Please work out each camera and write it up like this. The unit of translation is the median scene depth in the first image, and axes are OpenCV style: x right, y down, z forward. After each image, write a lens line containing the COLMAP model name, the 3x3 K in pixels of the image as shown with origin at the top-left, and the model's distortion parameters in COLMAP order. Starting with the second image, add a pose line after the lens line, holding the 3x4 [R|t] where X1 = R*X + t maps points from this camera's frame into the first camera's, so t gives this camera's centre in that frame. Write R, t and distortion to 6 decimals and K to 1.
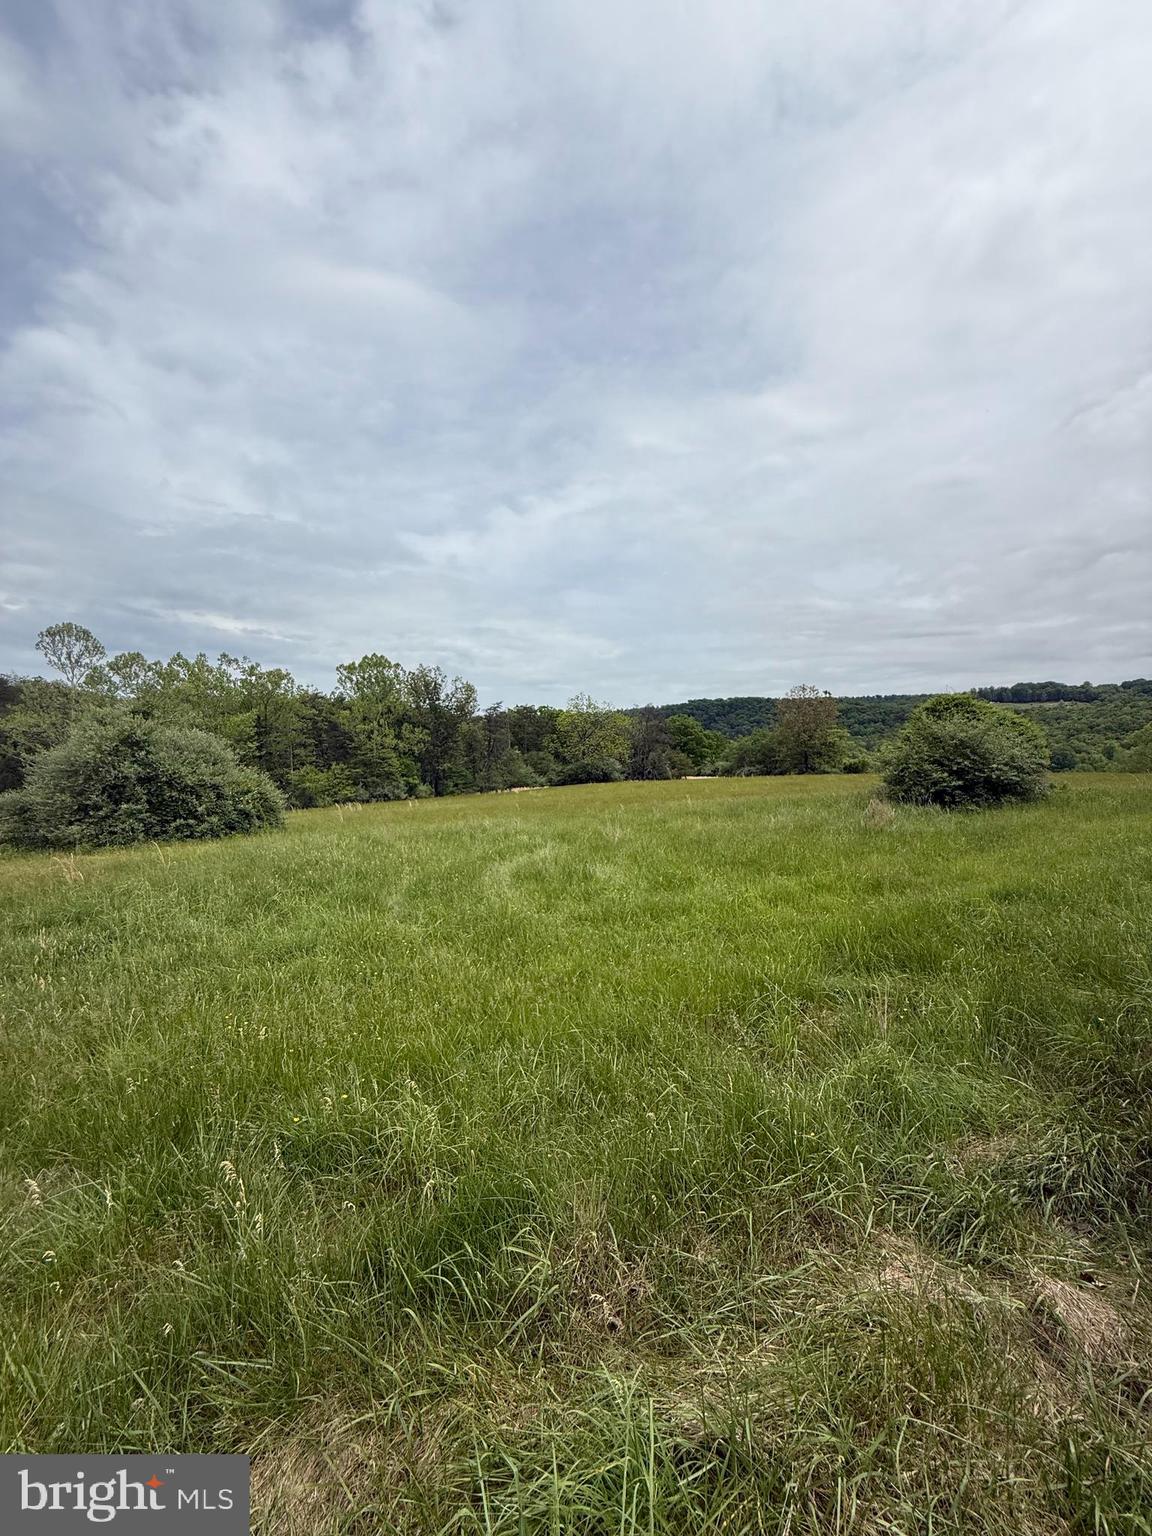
lens RADIAL K [[612.7, 0, 576.1], [0, 612.7, 760.4], [0, 0, 1]] dist [0.001108, 0.000096]
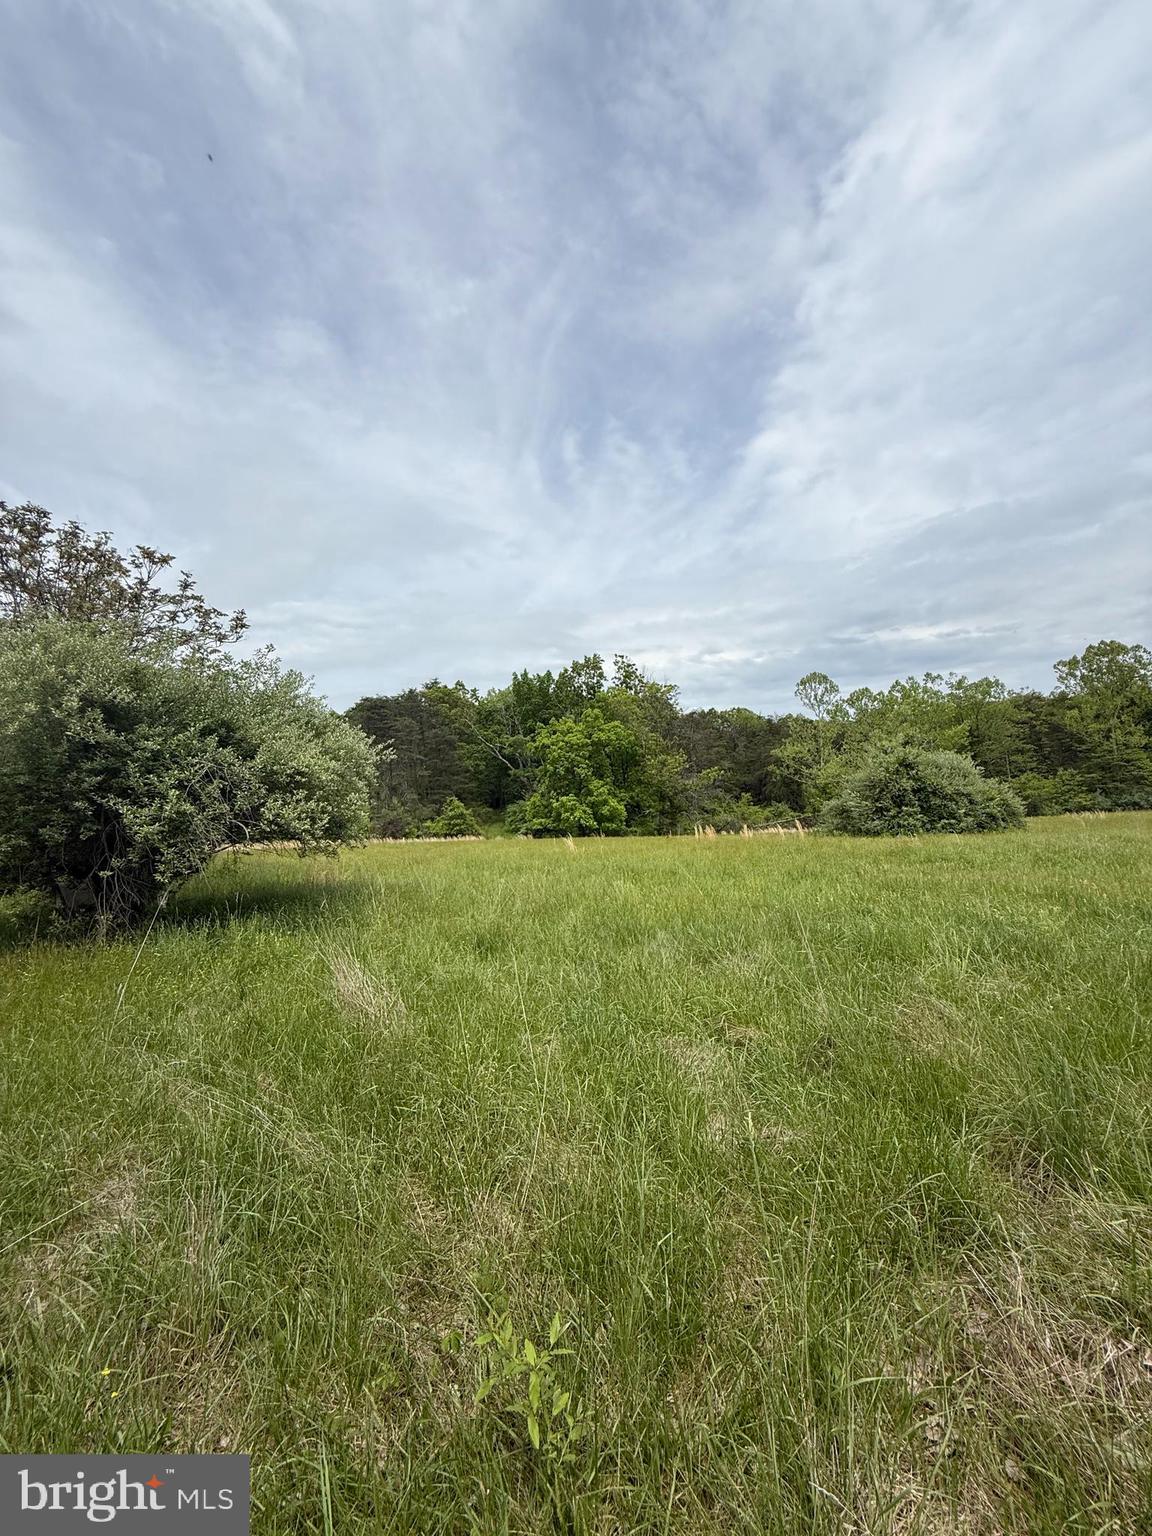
lens RADIAL K [[621.4, 0, 574.3], [0, 621.4, 746.0], [0, 0, 1]] dist [-0.000871, -0.000158]
pose [[0.511062, -0.081665, -0.855656, 0.035376], [0.049647, 0.996619, -0.065466, -0.004539], [0.858109, -0.009024, 0.513388, -0.116127]]
